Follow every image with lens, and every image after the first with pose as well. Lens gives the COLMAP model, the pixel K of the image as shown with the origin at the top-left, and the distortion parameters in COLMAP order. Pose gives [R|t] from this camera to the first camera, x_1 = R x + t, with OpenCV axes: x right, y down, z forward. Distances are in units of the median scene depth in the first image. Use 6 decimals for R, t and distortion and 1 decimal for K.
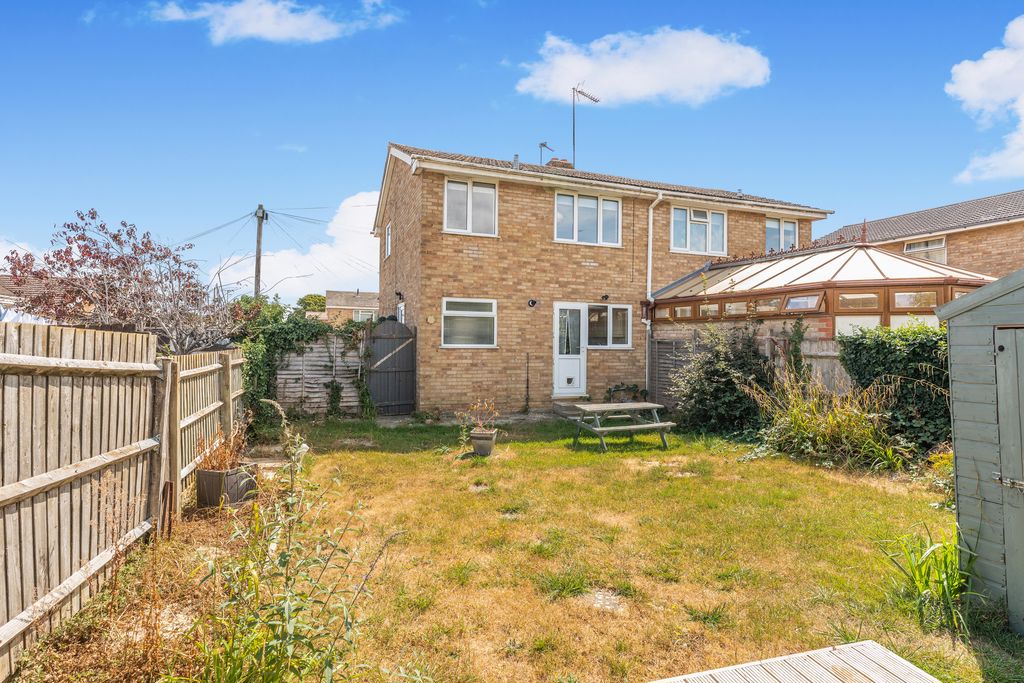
lens RADIAL K [[460.0, 0, 512.0], [0, 460.0, 341.5], [0, 0, 1]] dist [0.000590, 0.000030]
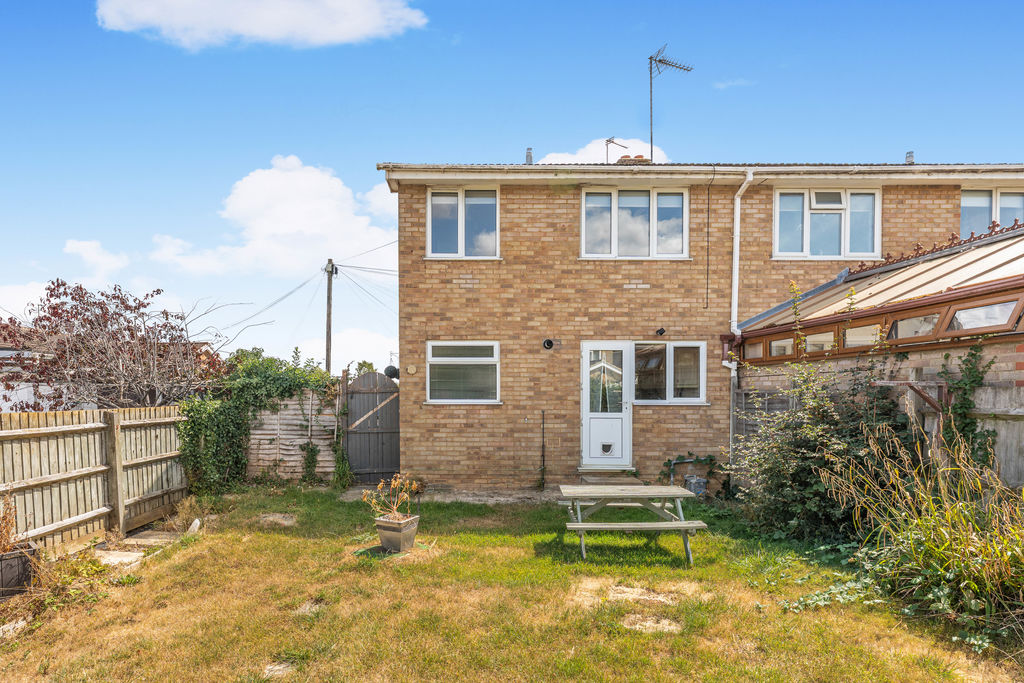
lens RADIAL K [[483.0, 0, 511.1], [0, 483.0, 409.8], [0, 0, 1]] dist [-0.000723, -0.000355]
pose [[0.945247, -0.001145, -0.326355, 0.245737], [0.009032, 0.999703, 0.022651, 0.005610], [0.326232, -0.024358, 0.944976, 0.235172]]
